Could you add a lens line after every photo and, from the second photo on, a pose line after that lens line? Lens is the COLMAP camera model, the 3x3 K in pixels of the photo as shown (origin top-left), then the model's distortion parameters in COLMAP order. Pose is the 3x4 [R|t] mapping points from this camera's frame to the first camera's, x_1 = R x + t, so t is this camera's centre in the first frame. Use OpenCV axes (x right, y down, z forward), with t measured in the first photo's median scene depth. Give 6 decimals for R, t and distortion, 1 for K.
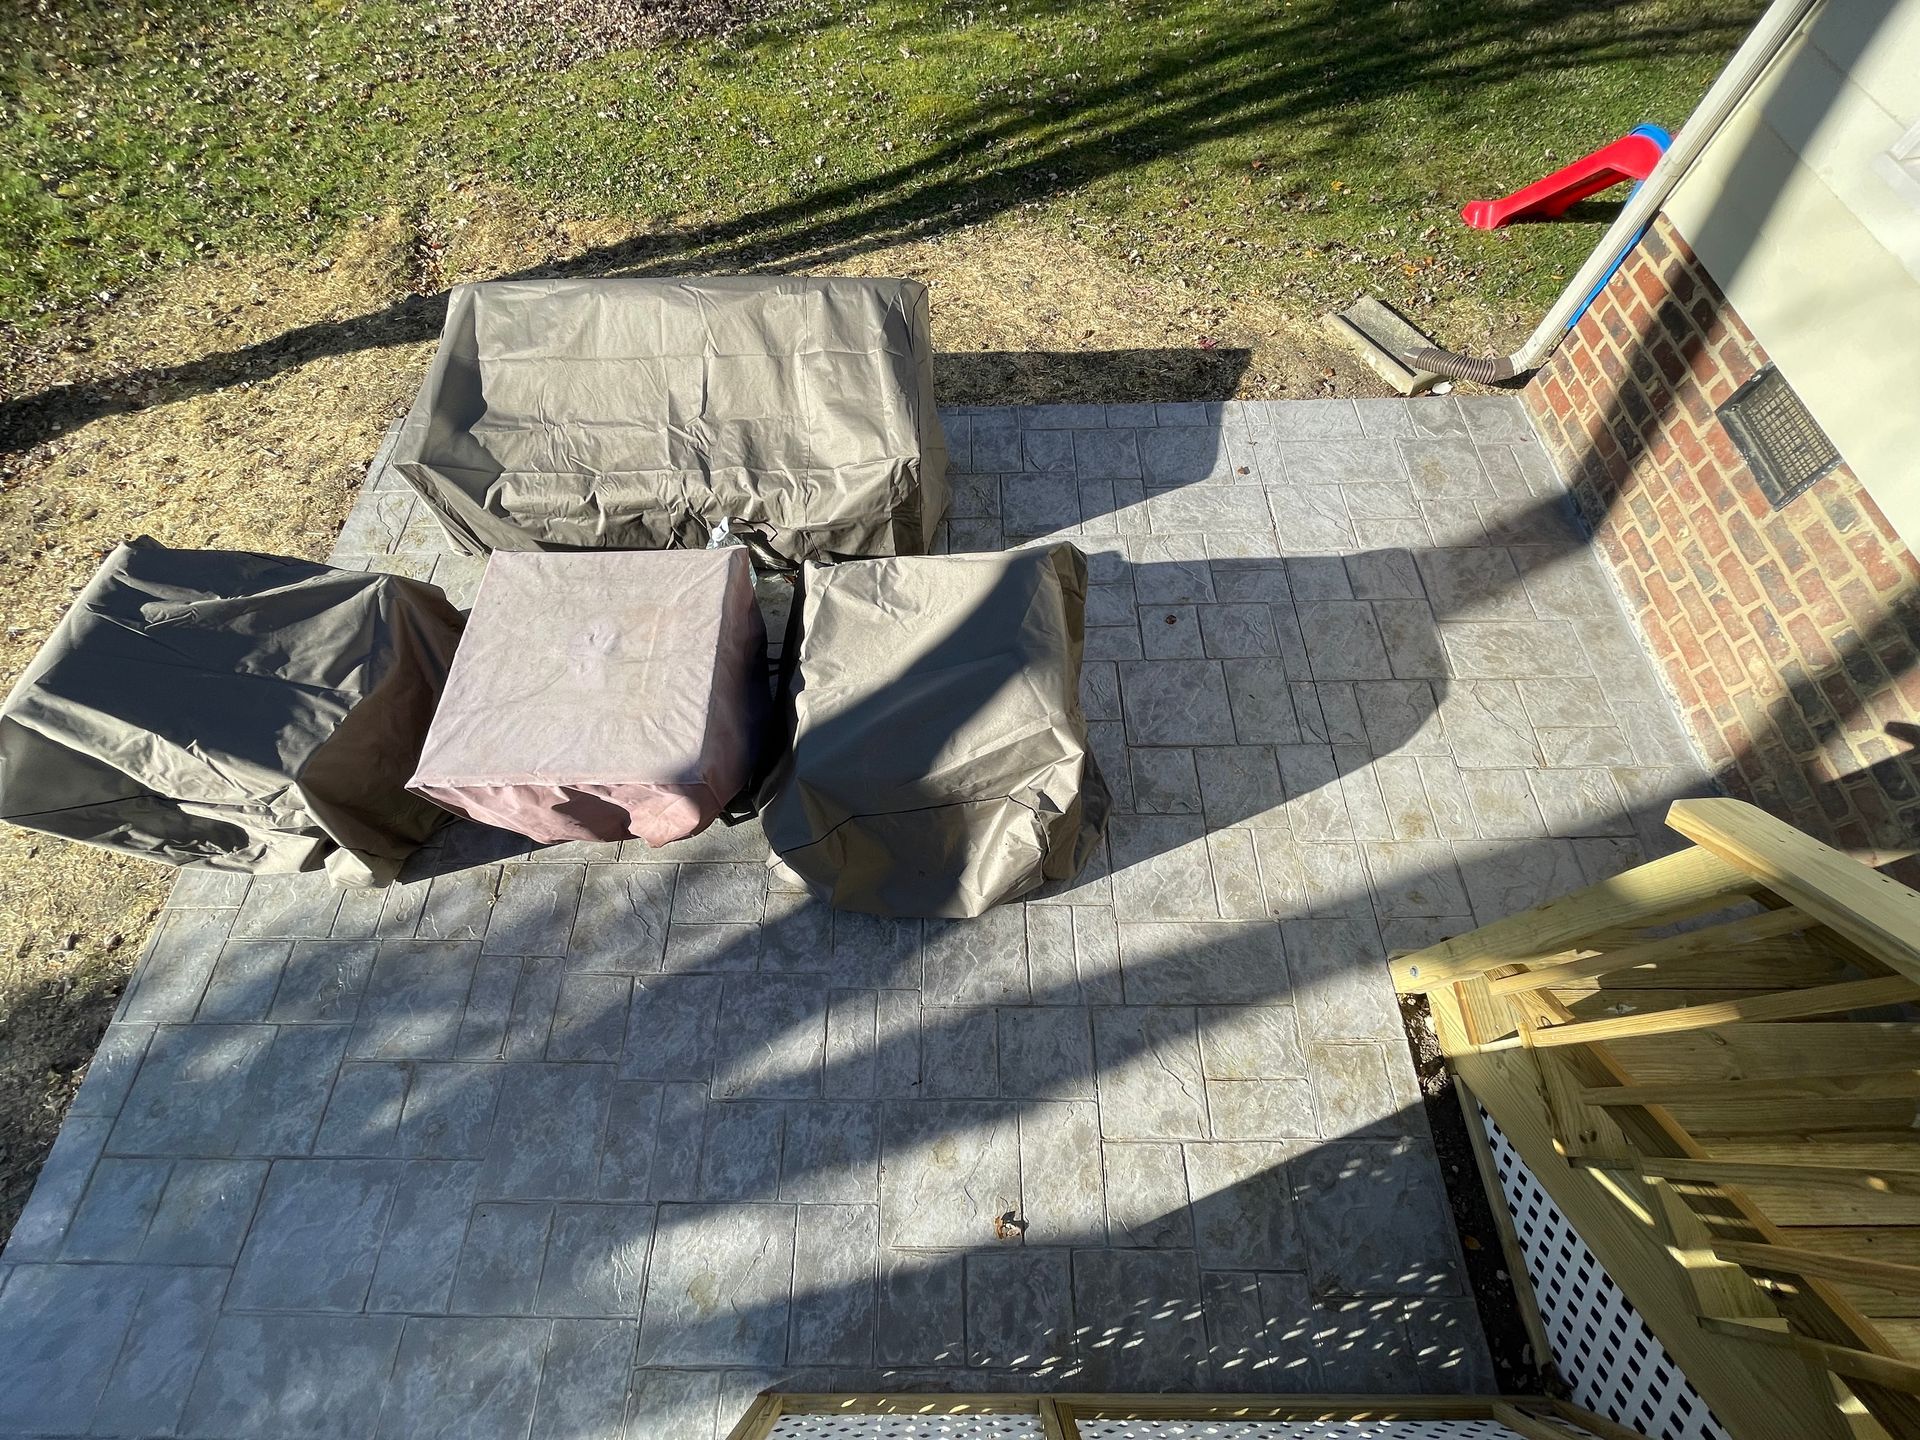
lens RADIAL K [[767.4, 0, 955.2], [0, 767.4, 728.0], [0, 0, 1]] dist [-0.004196, -0.000317]
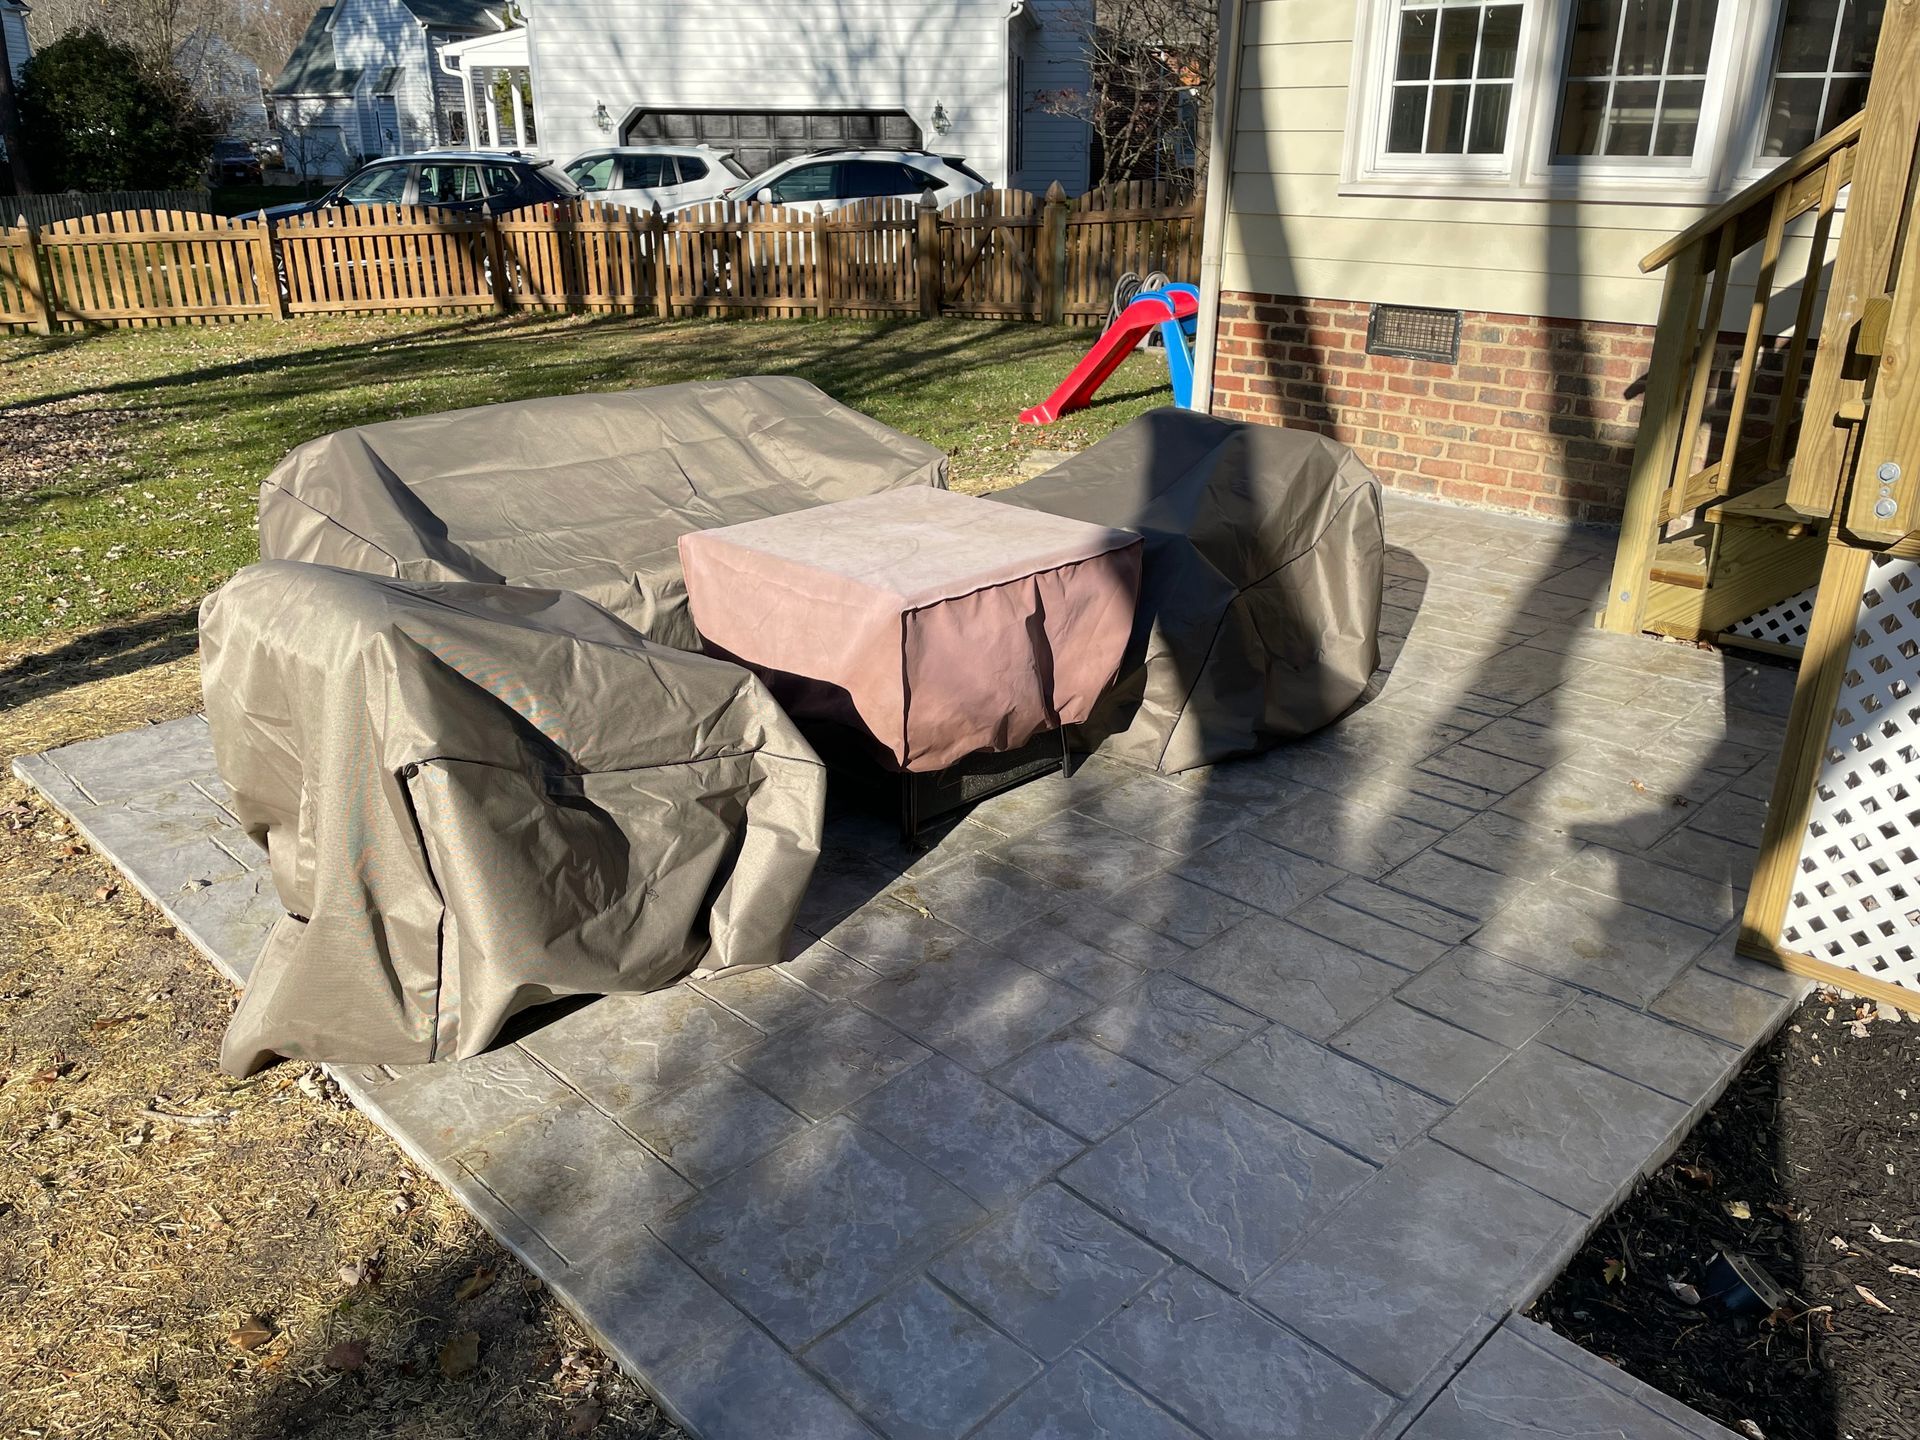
lens RADIAL K [[1472.6, 0, 960.0], [0, 1472.6, 720.0], [0, 0, 1]] dist [-0.025058, -0.006303]
pose [[0.721071, -0.264044, 0.640575, -1.427164], [0.618947, 0.660984, -0.424269, 0.720423], [-0.311385, 0.702410, 0.640046, 0.071405]]
